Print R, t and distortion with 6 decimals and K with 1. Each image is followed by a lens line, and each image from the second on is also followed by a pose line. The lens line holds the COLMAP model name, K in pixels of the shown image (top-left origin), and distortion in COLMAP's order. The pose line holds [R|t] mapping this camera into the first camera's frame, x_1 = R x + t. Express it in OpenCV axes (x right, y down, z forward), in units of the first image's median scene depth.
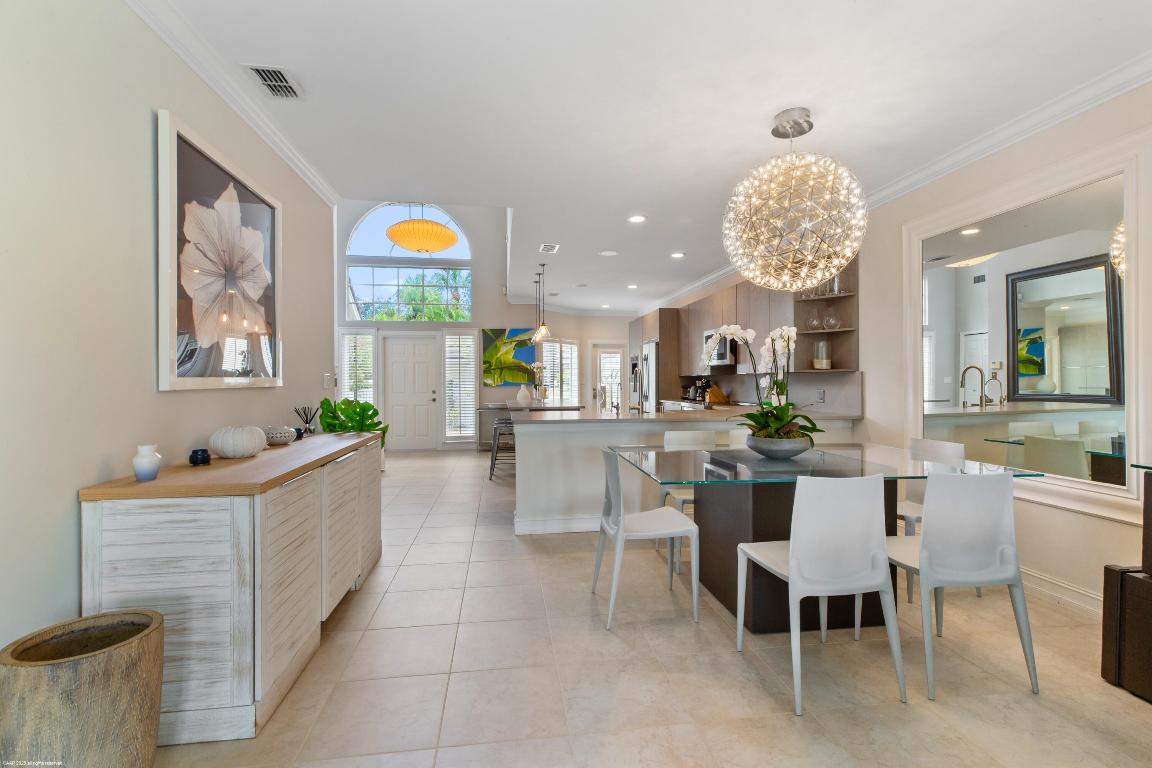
lens RADIAL K [[522.2, 0, 571.5], [0, 522.2, 383.0], [0, 0, 1]] dist [0.003268, 0.000537]
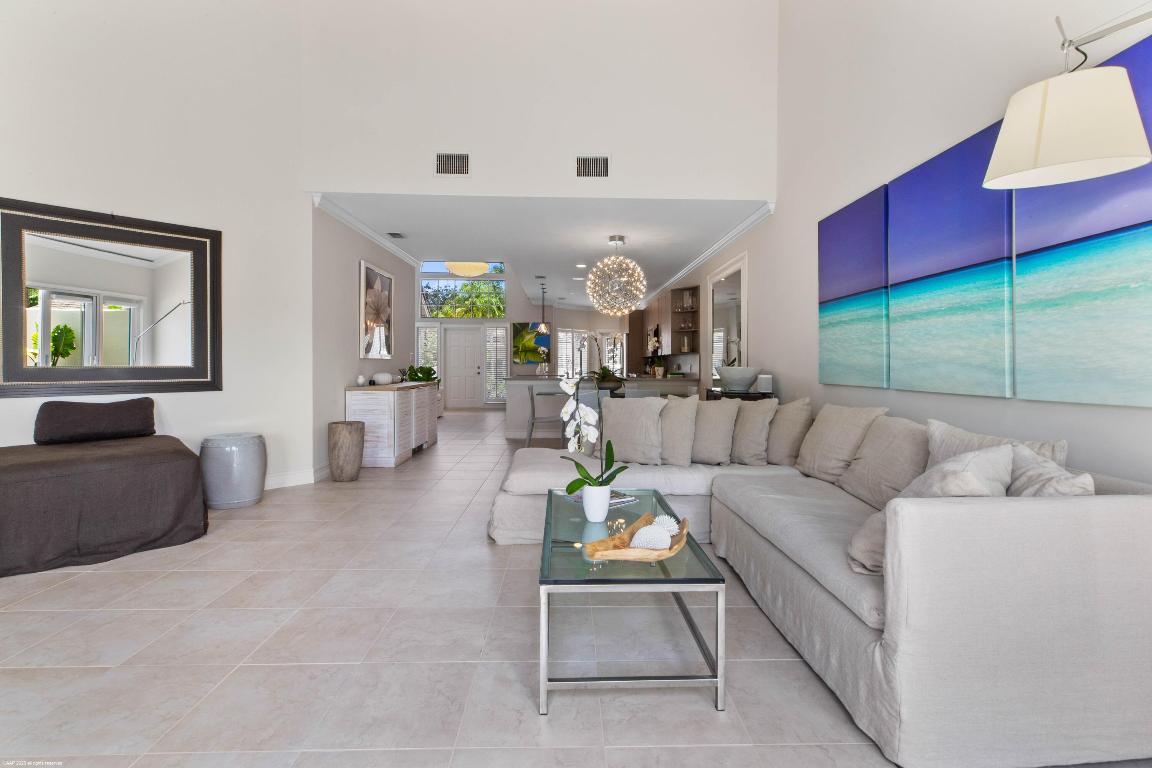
lens RADIAL K [[522.2, 0, 577.6], [0, 522.2, 363.3], [0, 0, 1]] dist [0.003268, 0.000537]
pose [[0.994265, 0.006438, -0.106746, 0.153333], [-0.006975, 0.999965, -0.004657, 0.010174], [0.106713, 0.005375, 0.994275, -0.375593]]
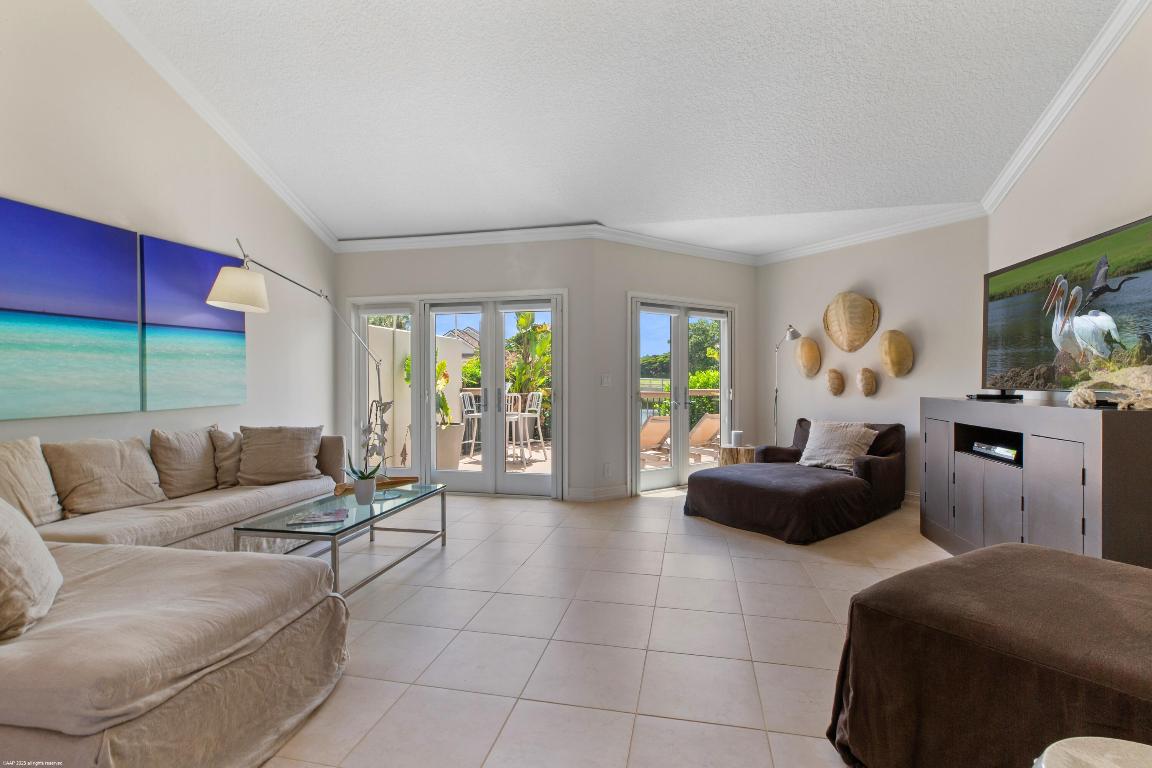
lens RADIAL K [[522.2, 0, 574.6], [0, 522.2, 380.9], [0, 0, 1]] dist [0.003268, 0.000537]
pose [[-0.939055, -0.000667, 0.343766, -0.113678], [0.002996, 0.999944, 0.010123, -0.001675], [-0.343754, 0.010536, -0.939001, 0.150760]]
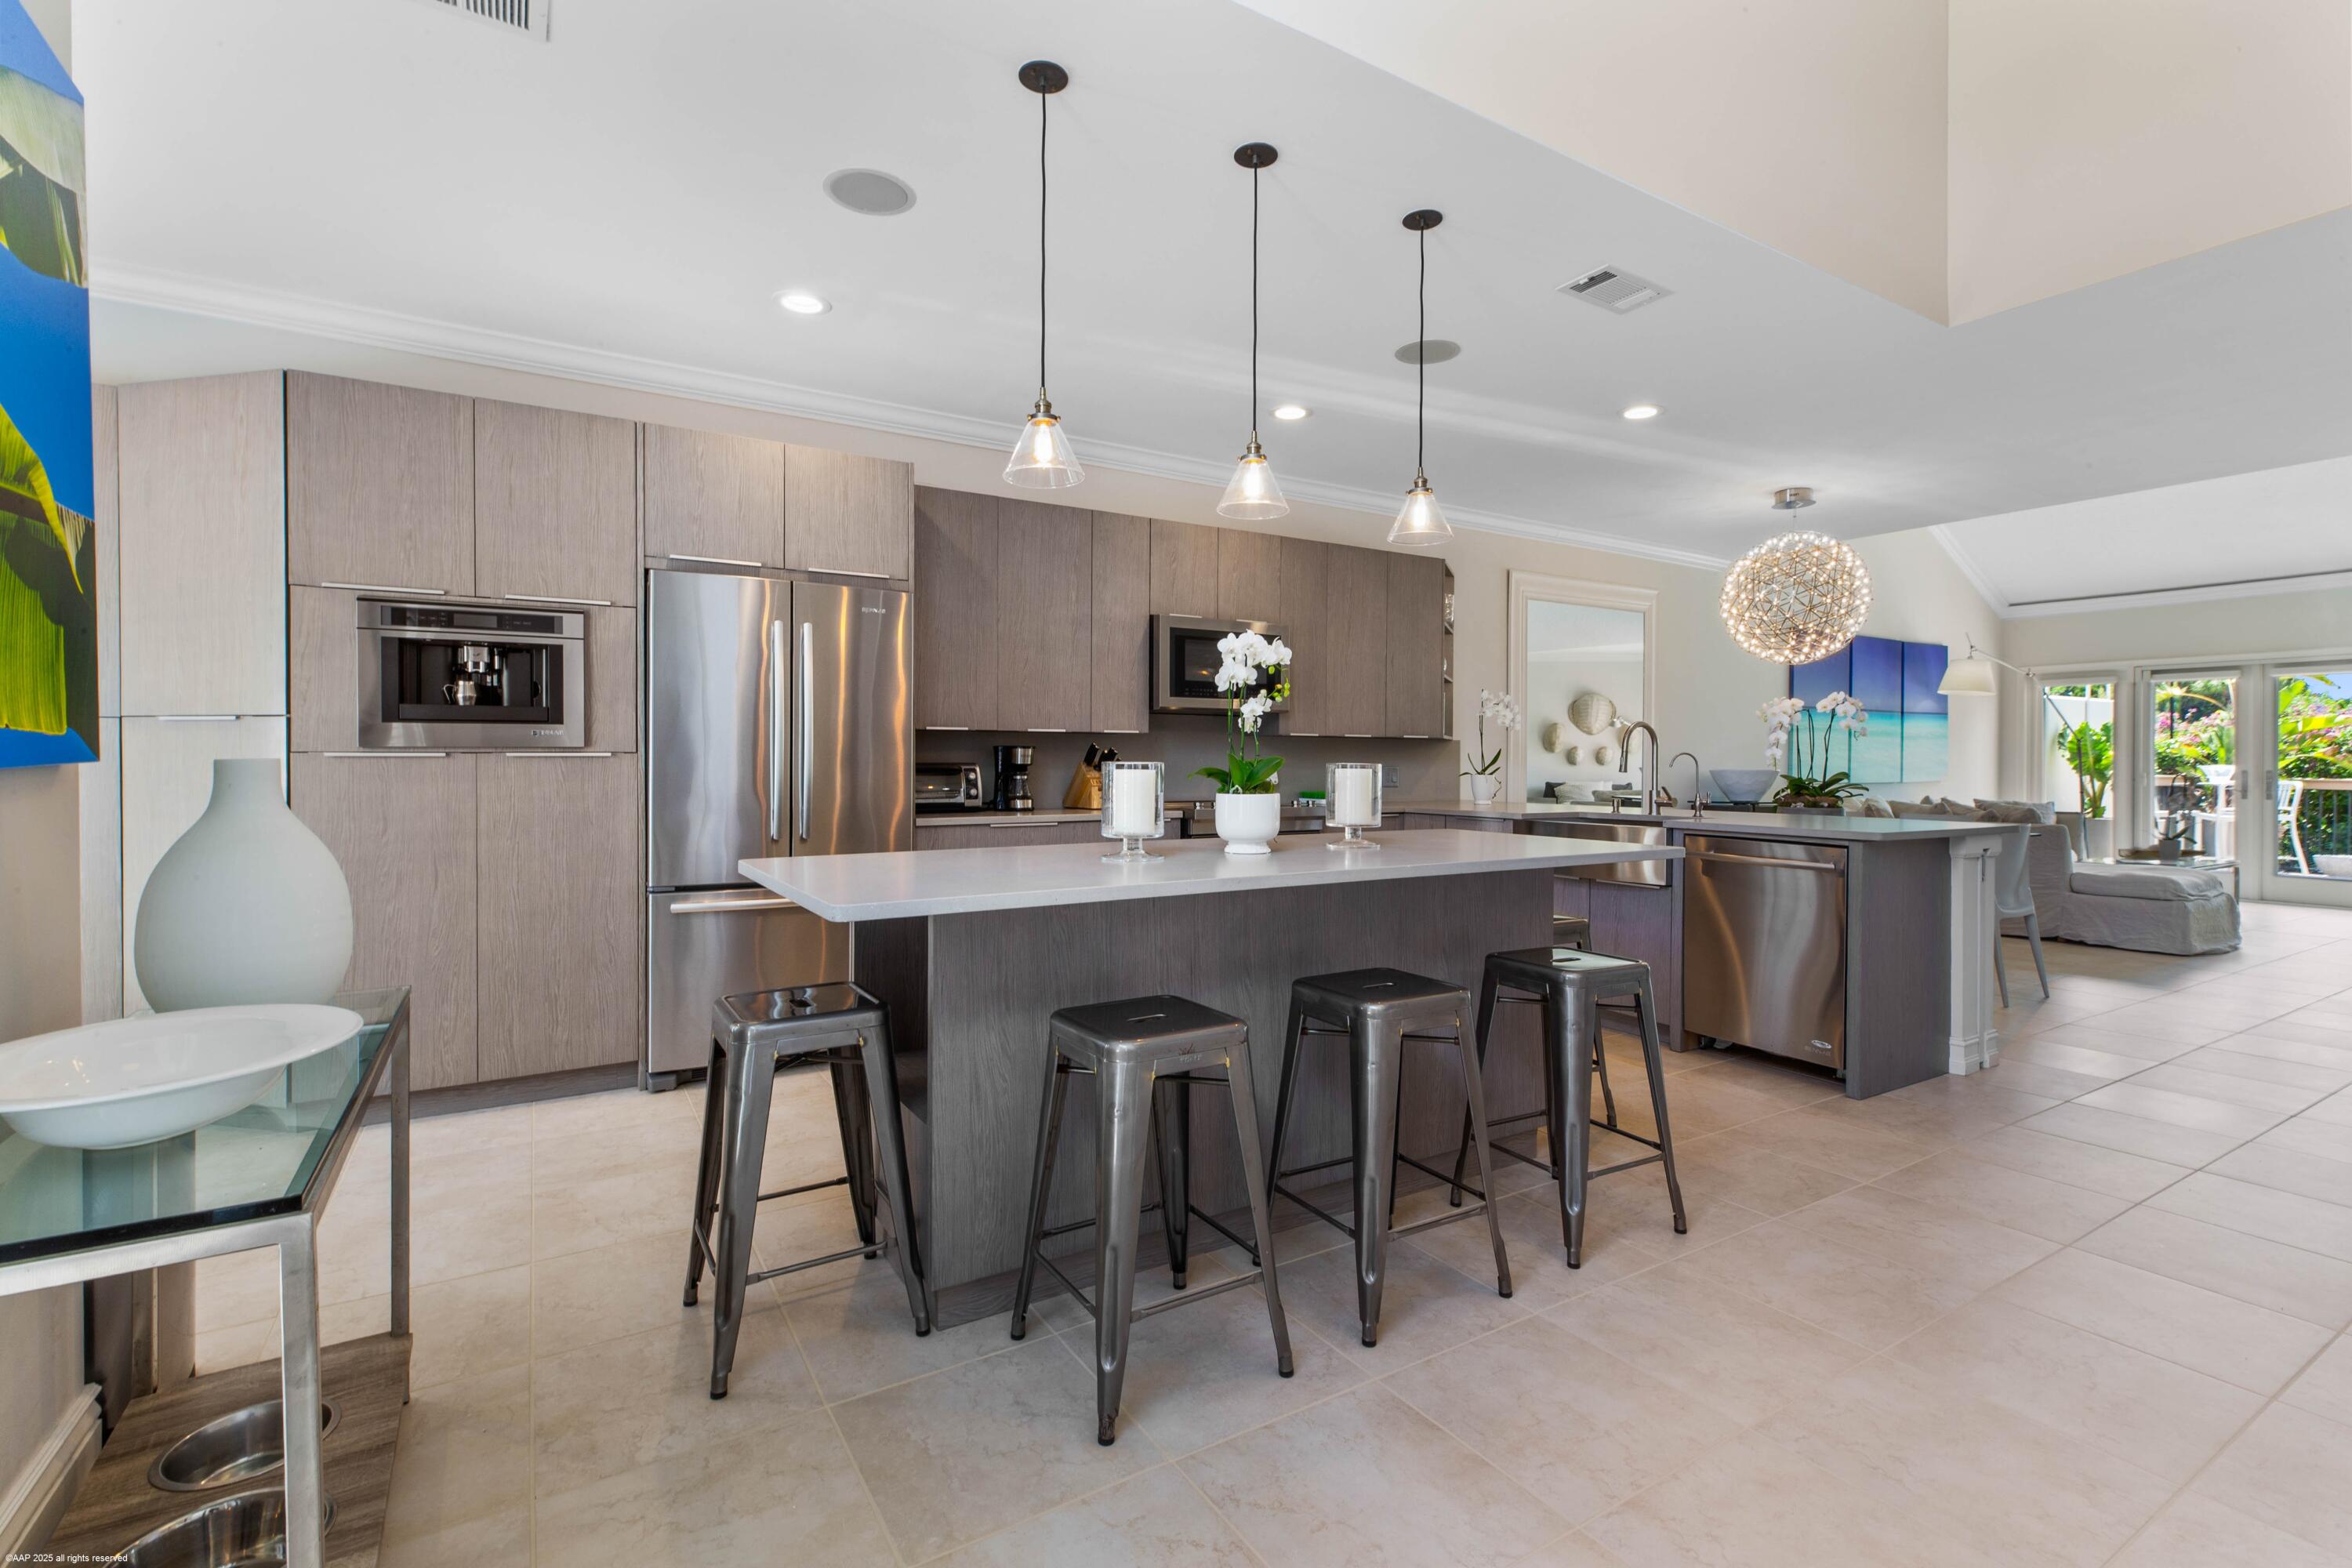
lens RADIAL K [[1066.1, 0, 1182.0], [0, 1066.1, 761.9], [0, 0, 1]] dist [0.003268, 0.000537]
pose [[-0.415306, 0.001979, 0.909680, -0.307281], [0.001906, 0.999997, -0.001305, 0.004495], [-0.909680, 0.001192, -0.415308, 0.931372]]
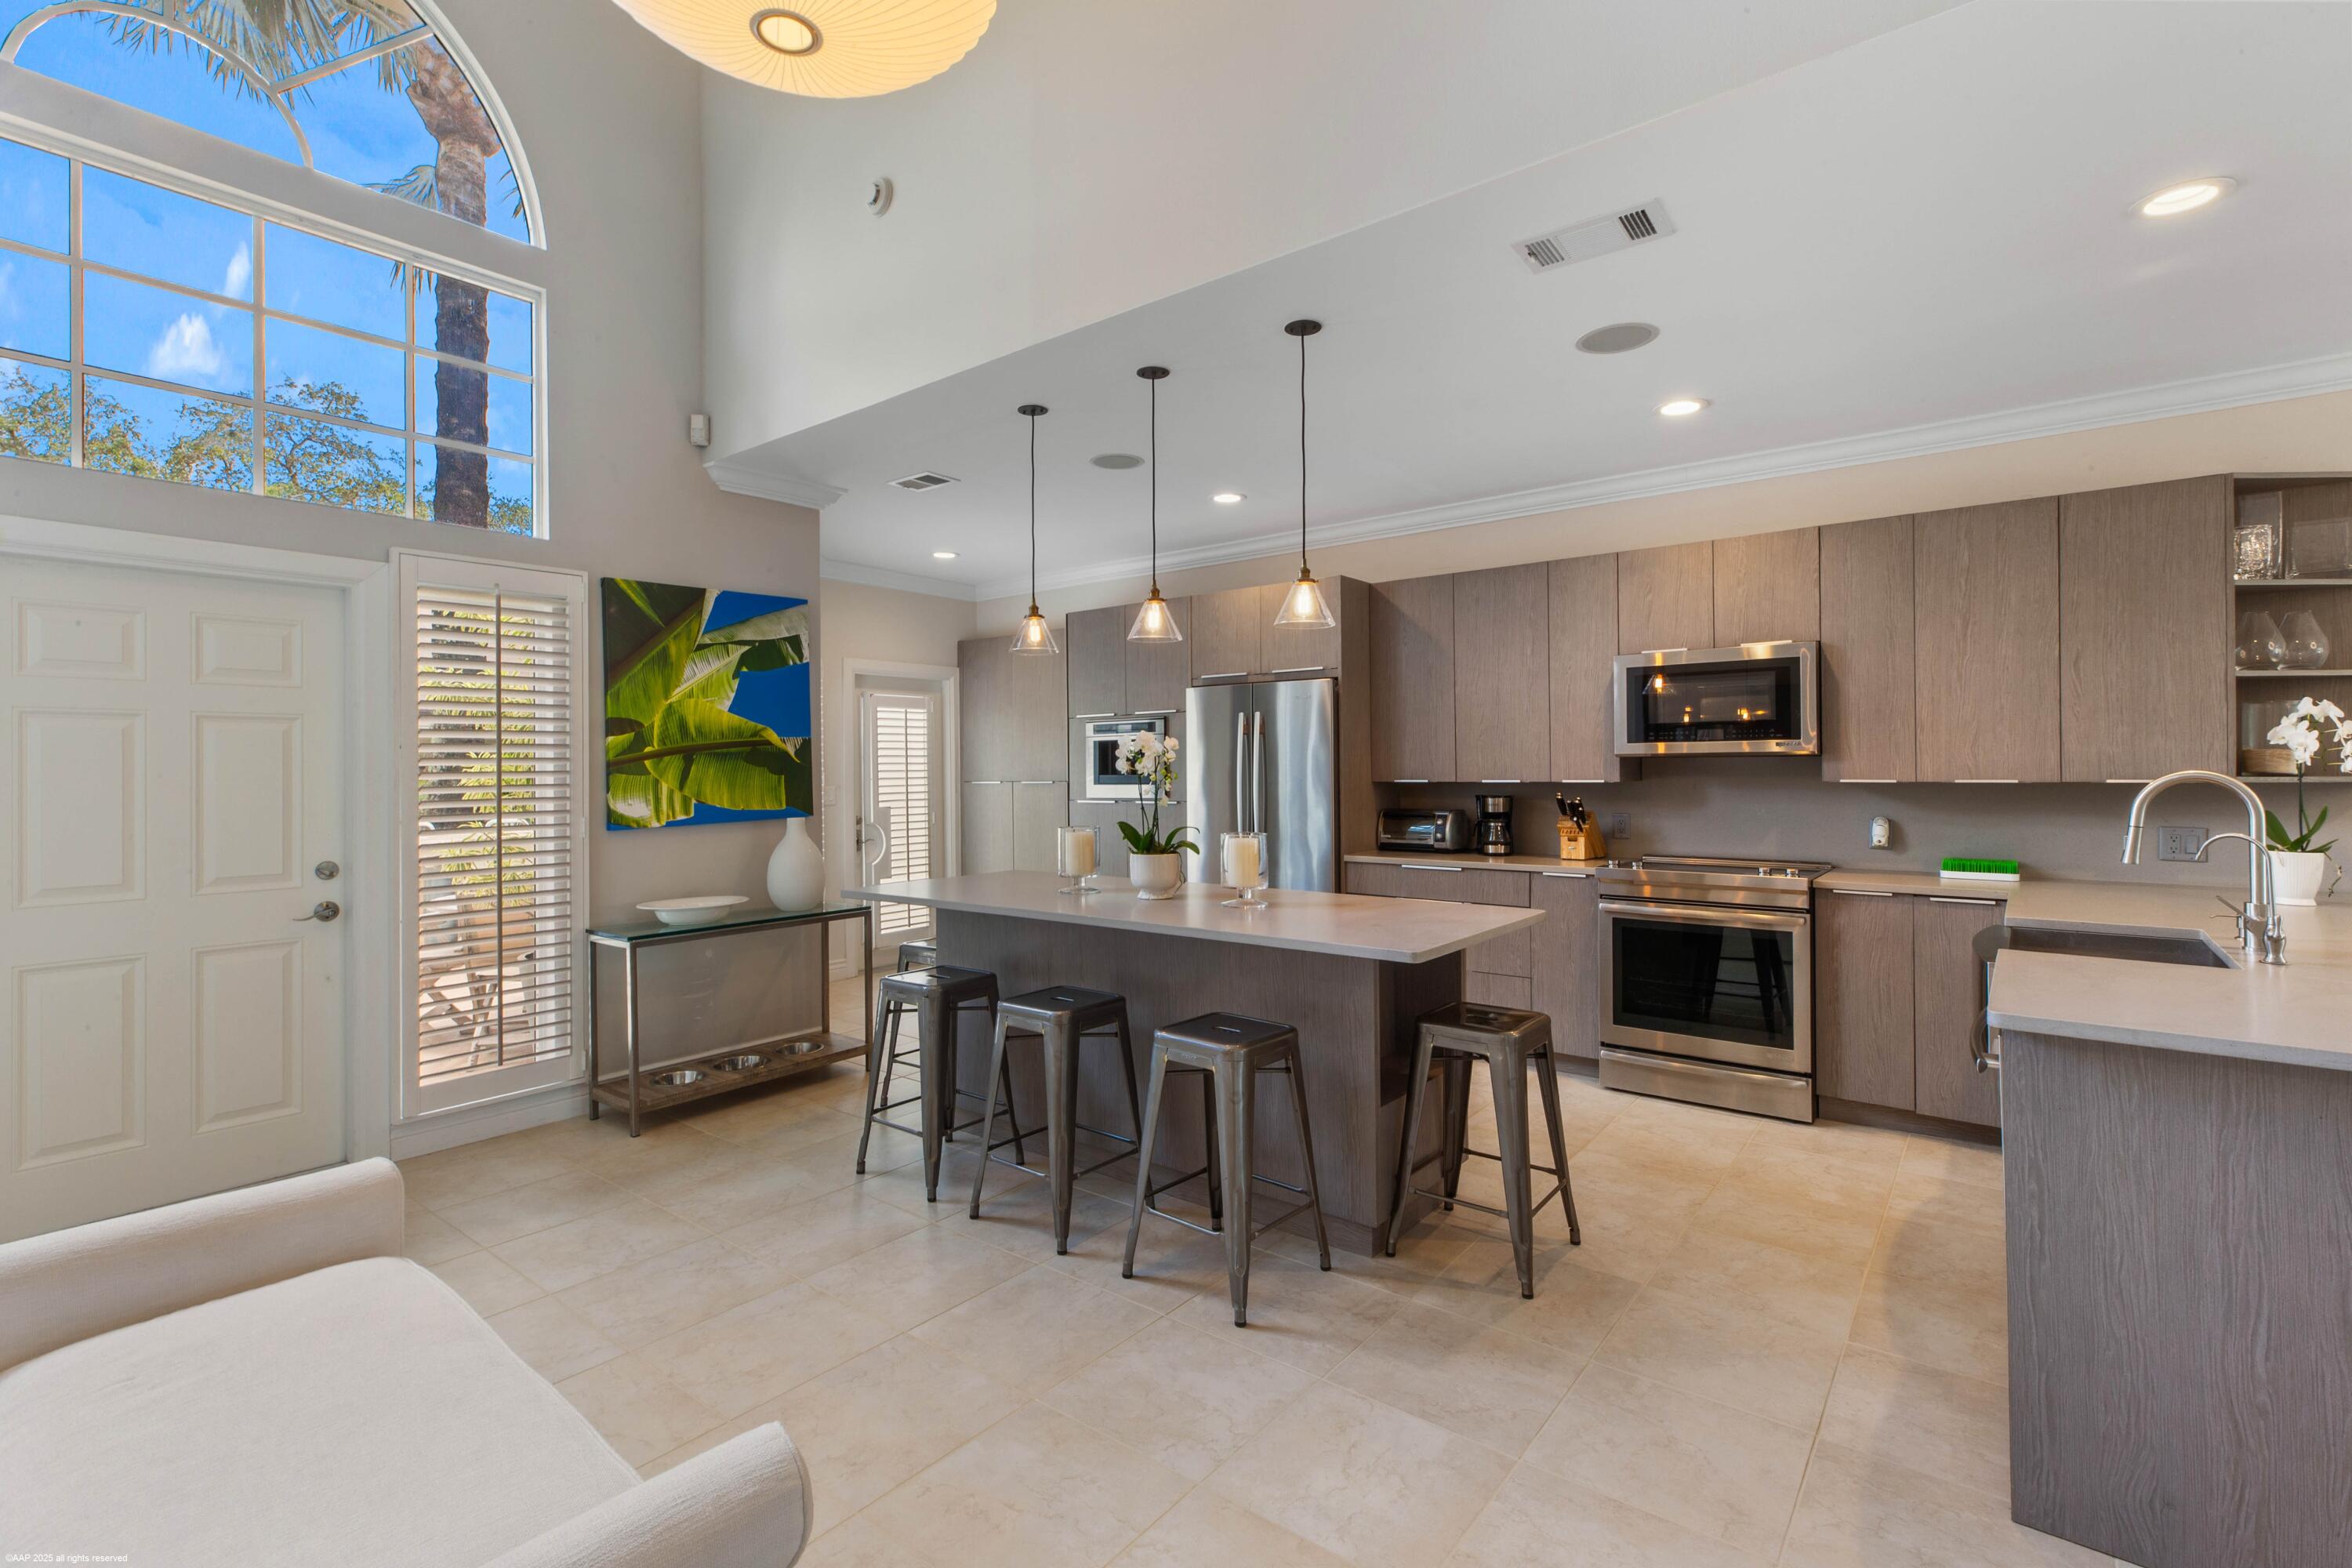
lens RADIAL K [[1066.1, 0, 1185.2], [0, 1066.1, 770.6], [0, 0, 1]] dist [0.003268, 0.000537]
pose [[0.721990, -0.002294, 0.691900, -0.308625], [0.007144, 0.999966, -0.004139, -0.015930], [-0.691867, 0.007931, 0.721982, 0.492982]]
